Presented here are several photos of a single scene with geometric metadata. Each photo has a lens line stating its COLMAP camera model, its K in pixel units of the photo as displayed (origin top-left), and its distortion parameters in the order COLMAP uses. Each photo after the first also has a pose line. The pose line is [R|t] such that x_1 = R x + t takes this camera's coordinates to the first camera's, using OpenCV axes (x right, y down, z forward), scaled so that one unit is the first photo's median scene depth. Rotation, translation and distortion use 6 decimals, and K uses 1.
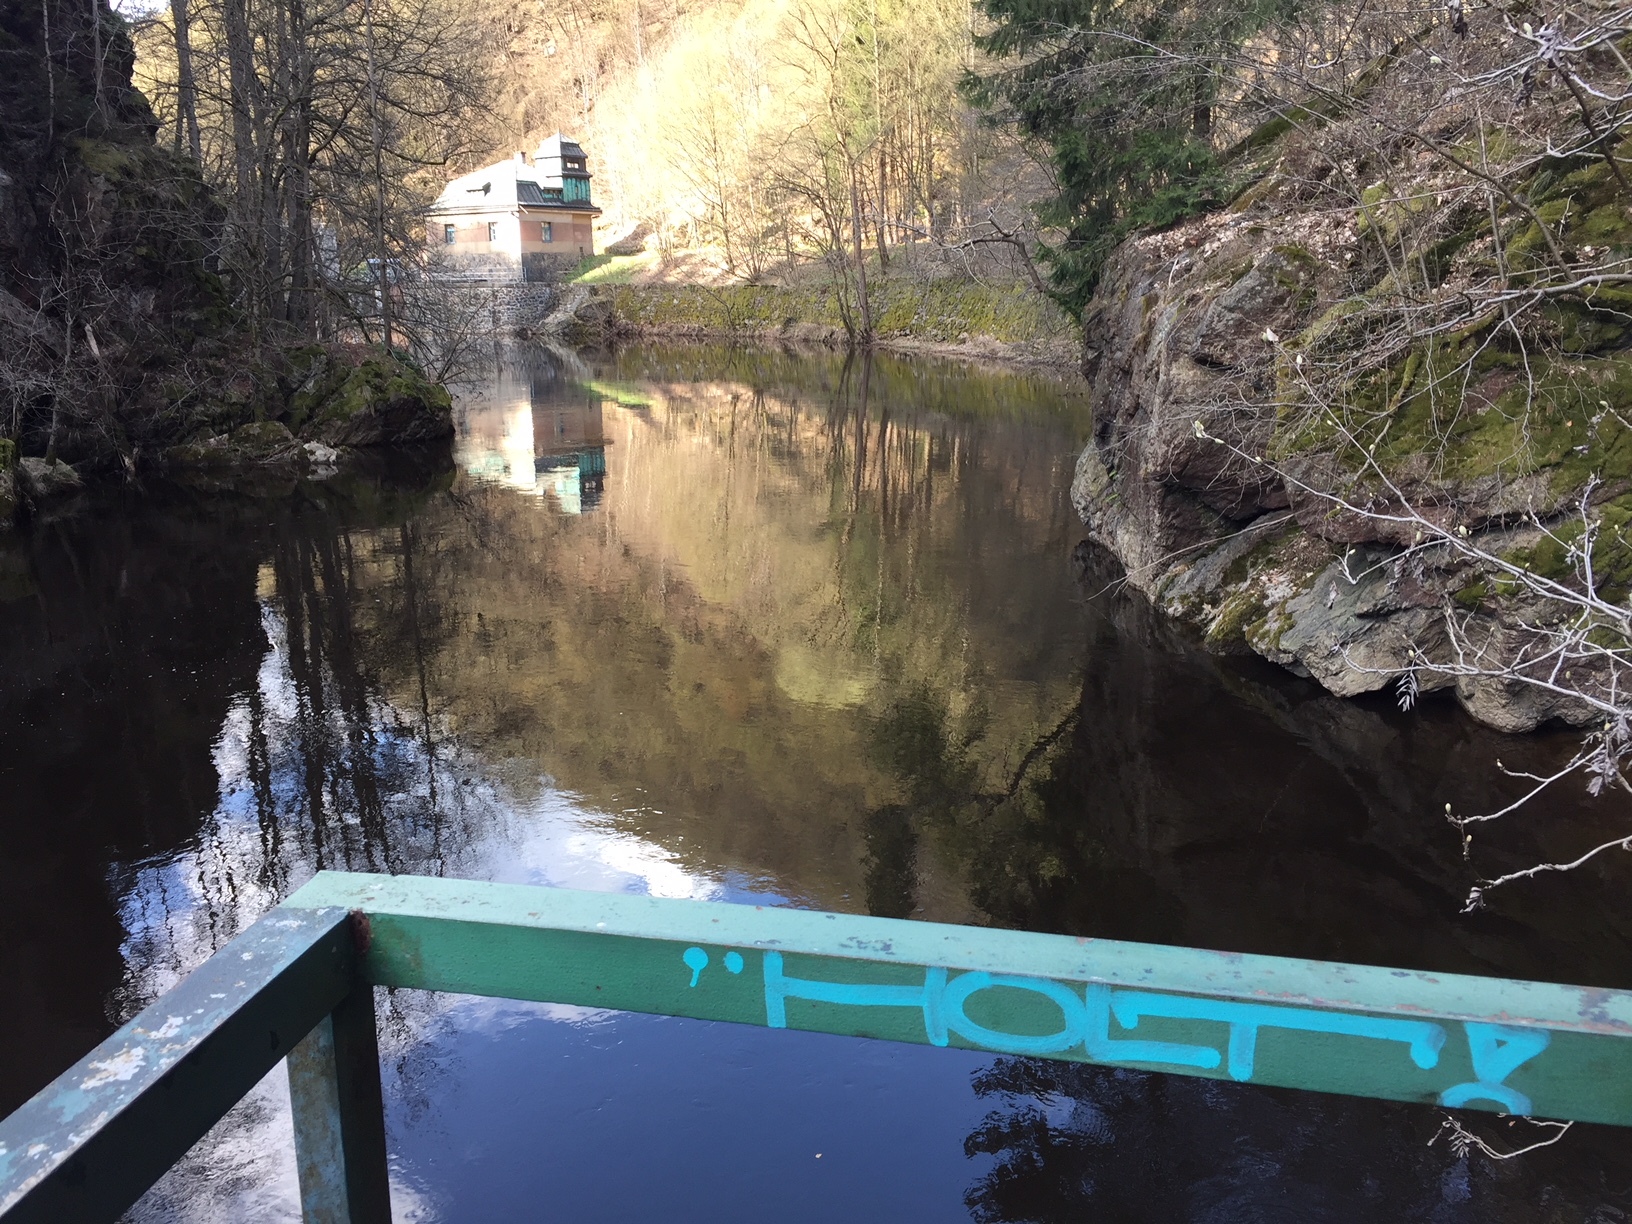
lens RADIAL K [[1386.3, 0, 779.8], [0, 1386.3, 600.3], [0, 0, 1]] dist [0.036468, -0.014831]
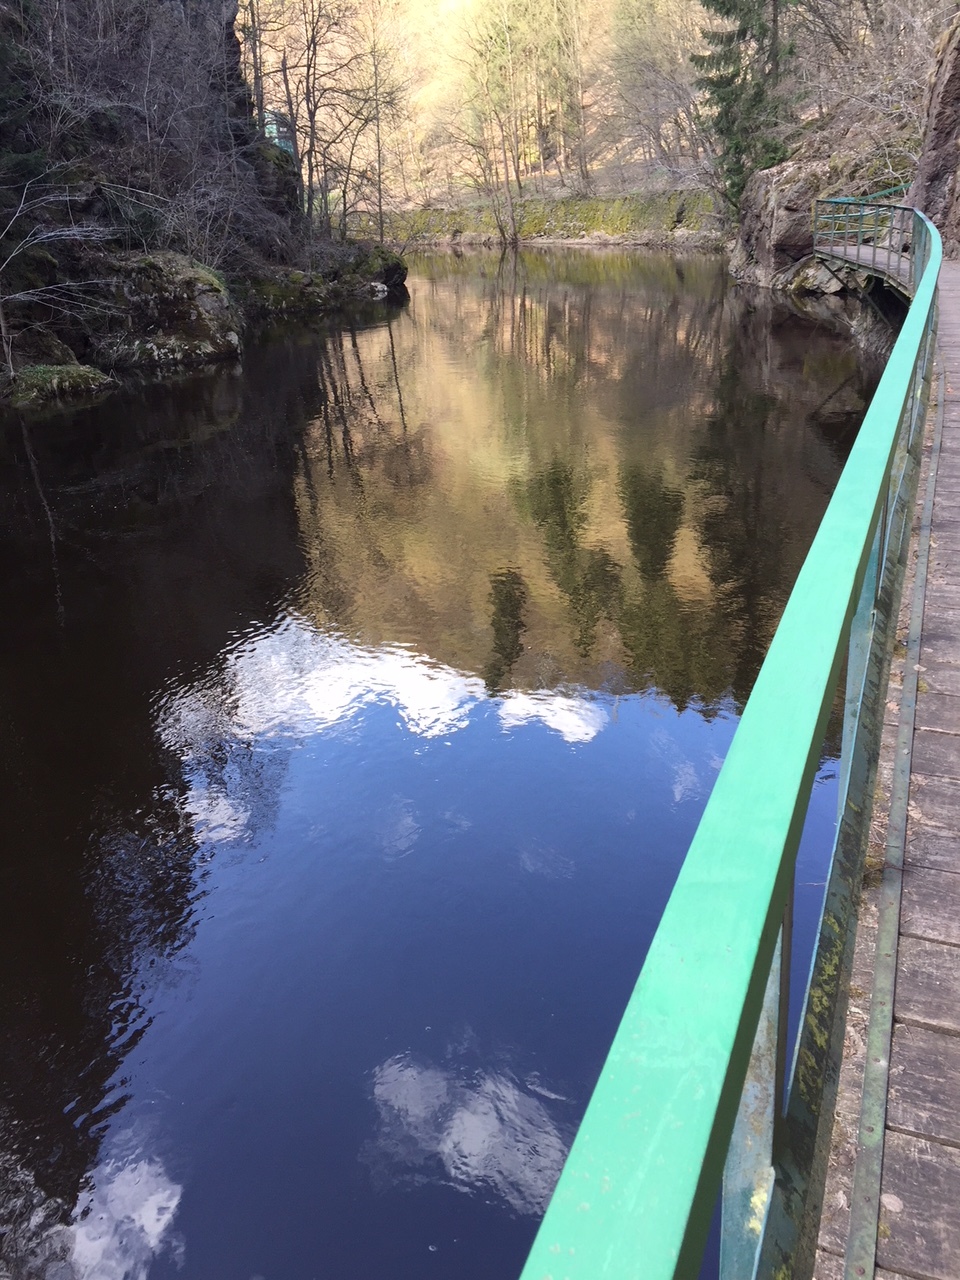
lens RADIAL K [[1087.3, 0, 480.0], [0, 1087.3, 640.0], [0, 0, 1]] dist [0.036468, -0.014831]
pose [[0.991393, -0.085837, 0.098853, -0.703507], [0.070174, 0.985846, 0.152263, 0.359842], [-0.110523, -0.144016, 0.983384, -1.507974]]
